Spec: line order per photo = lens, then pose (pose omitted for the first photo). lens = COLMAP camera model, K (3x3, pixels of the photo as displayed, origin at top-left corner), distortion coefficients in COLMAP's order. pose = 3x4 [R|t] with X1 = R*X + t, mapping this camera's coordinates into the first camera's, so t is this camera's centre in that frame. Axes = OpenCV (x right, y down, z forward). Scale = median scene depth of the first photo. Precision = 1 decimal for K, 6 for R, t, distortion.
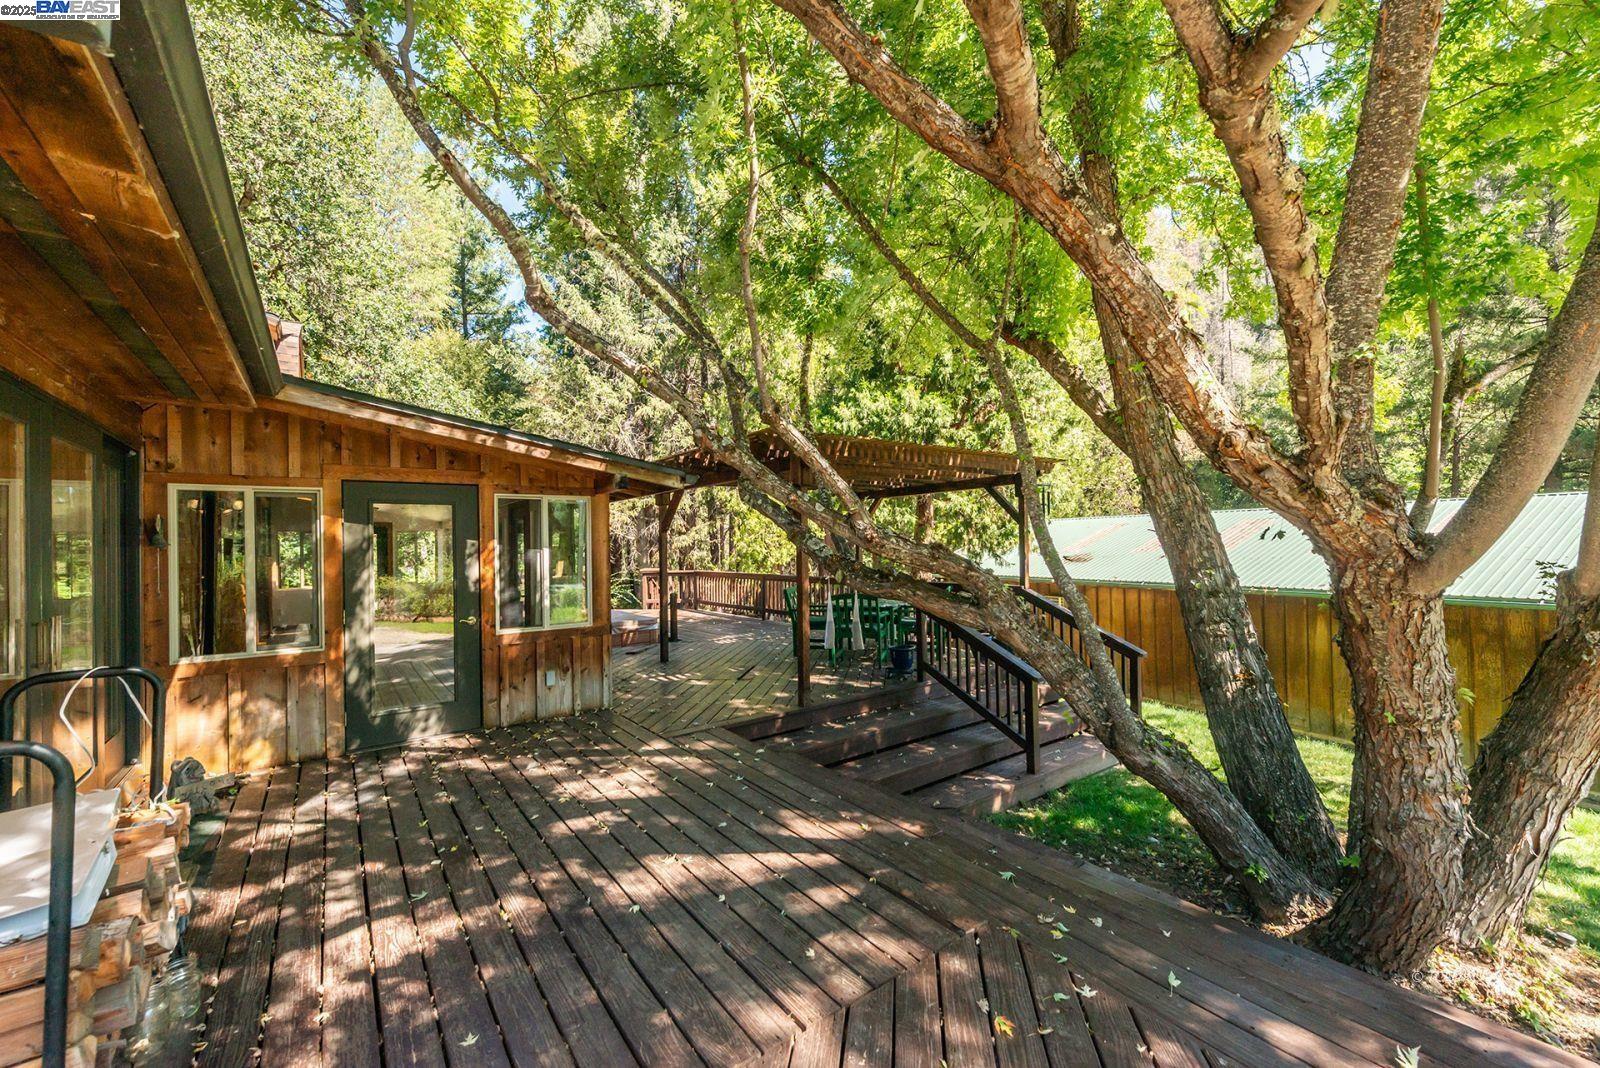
lens RADIAL K [[636.0, 0, 801.2], [0, 636.0, 538.3], [0, 0, 1]] dist [-0.001177, -0.001049]
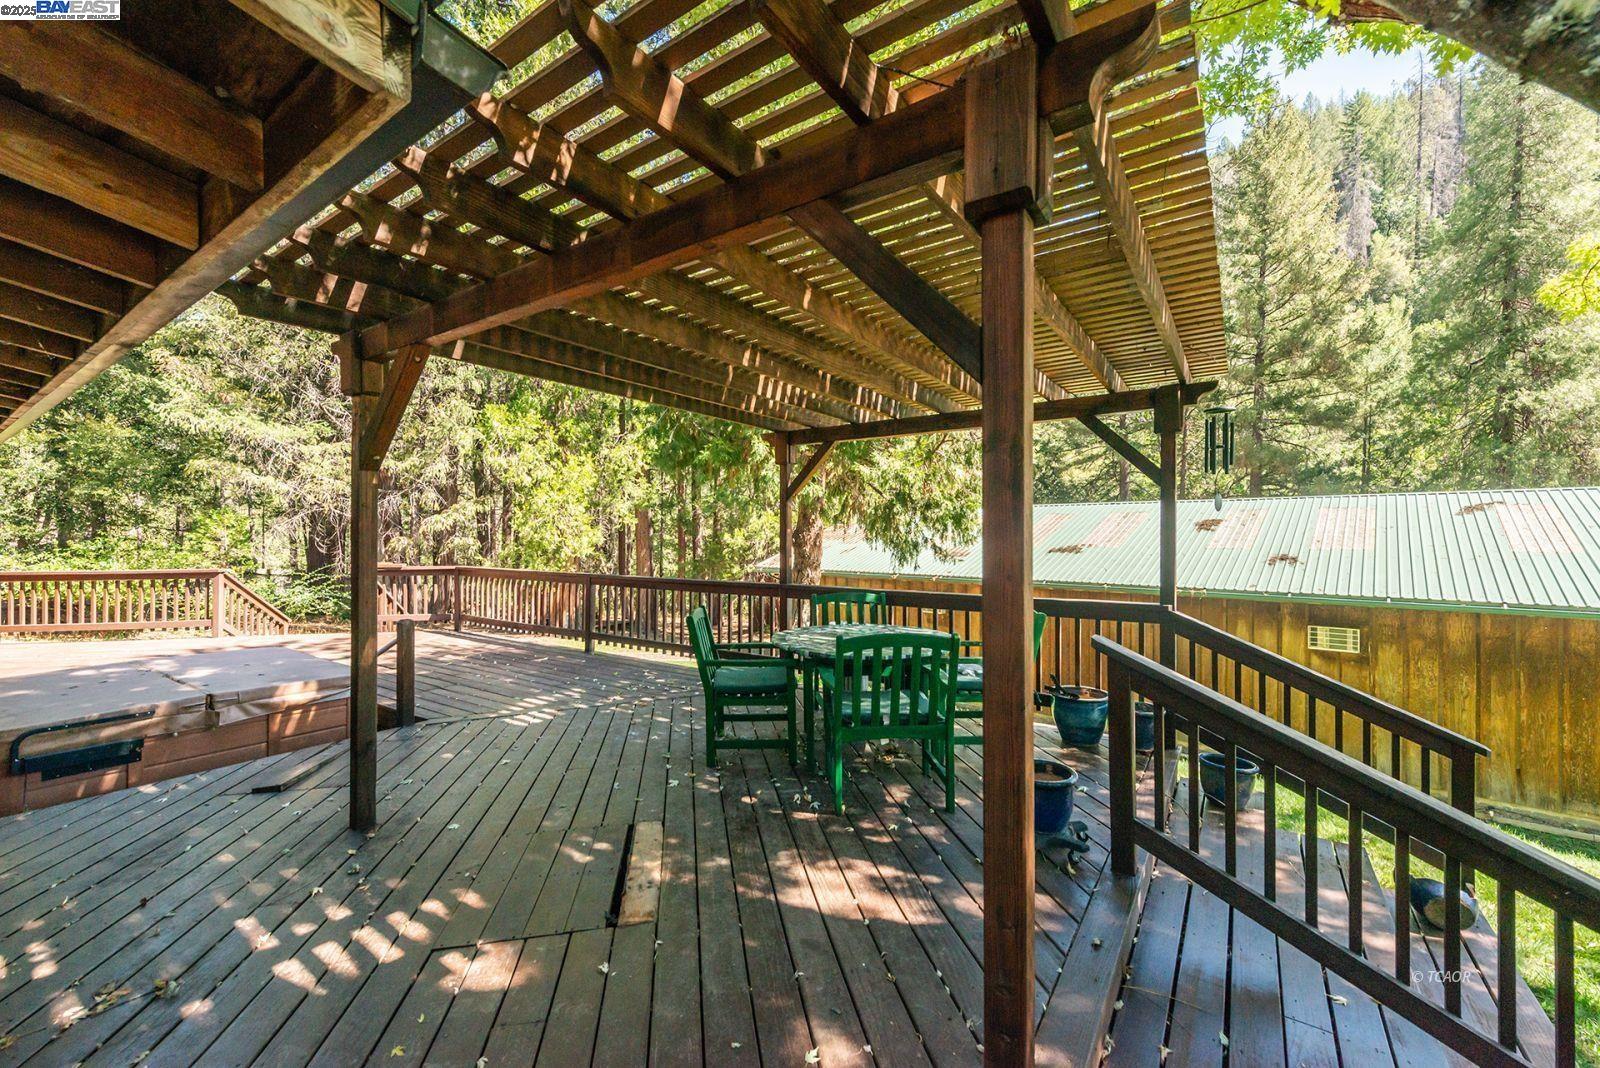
lens RADIAL K [[636.0, 0, 801.8], [0, 636.0, 543.8], [0, 0, 1]] dist [-0.001177, -0.001049]
pose [[0.944409, 0.014195, 0.328467, -0.191541], [-0.020937, 0.999636, 0.016998, 0.041644], [-0.328107, -0.022931, 0.944362, 1.104022]]
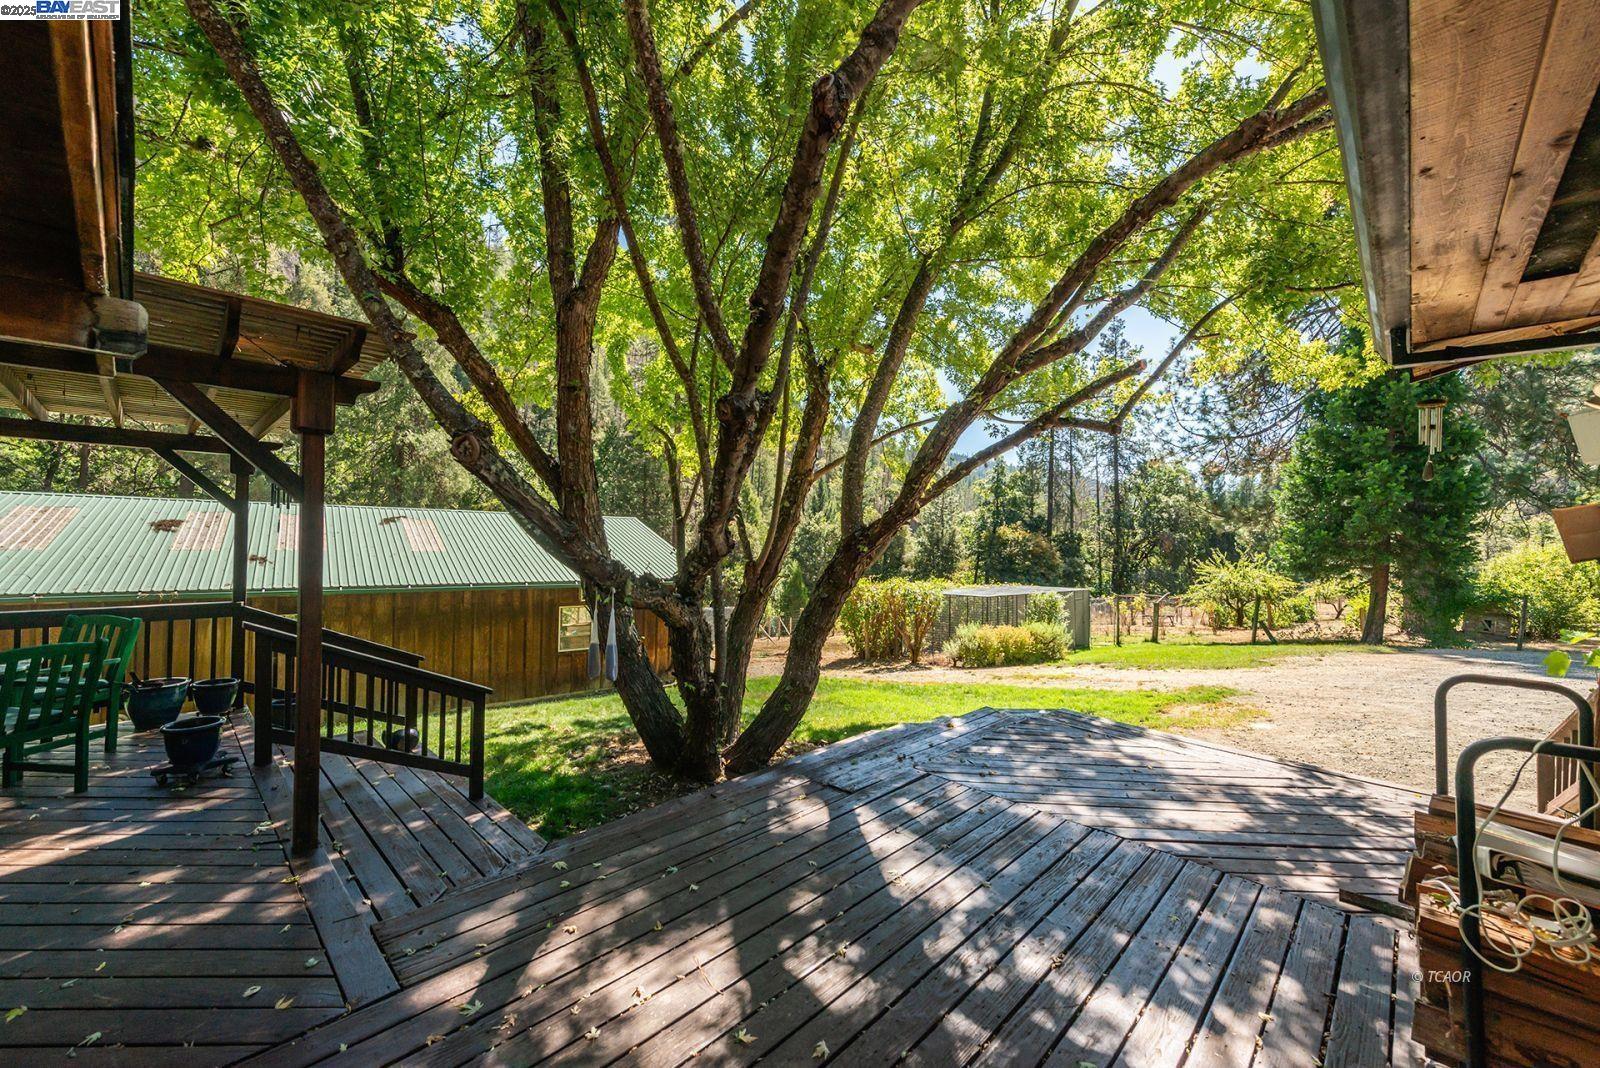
lens RADIAL K [[636.0, 0, 795.5], [0, 636.0, 537.5], [0, 0, 1]] dist [-0.001177, -0.001049]
pose [[-0.167350, 0.018735, 0.985720, -0.797067], [-0.025931, 0.999390, -0.023397, 0.010042], [-0.985557, -0.029476, -0.166762, 0.933182]]
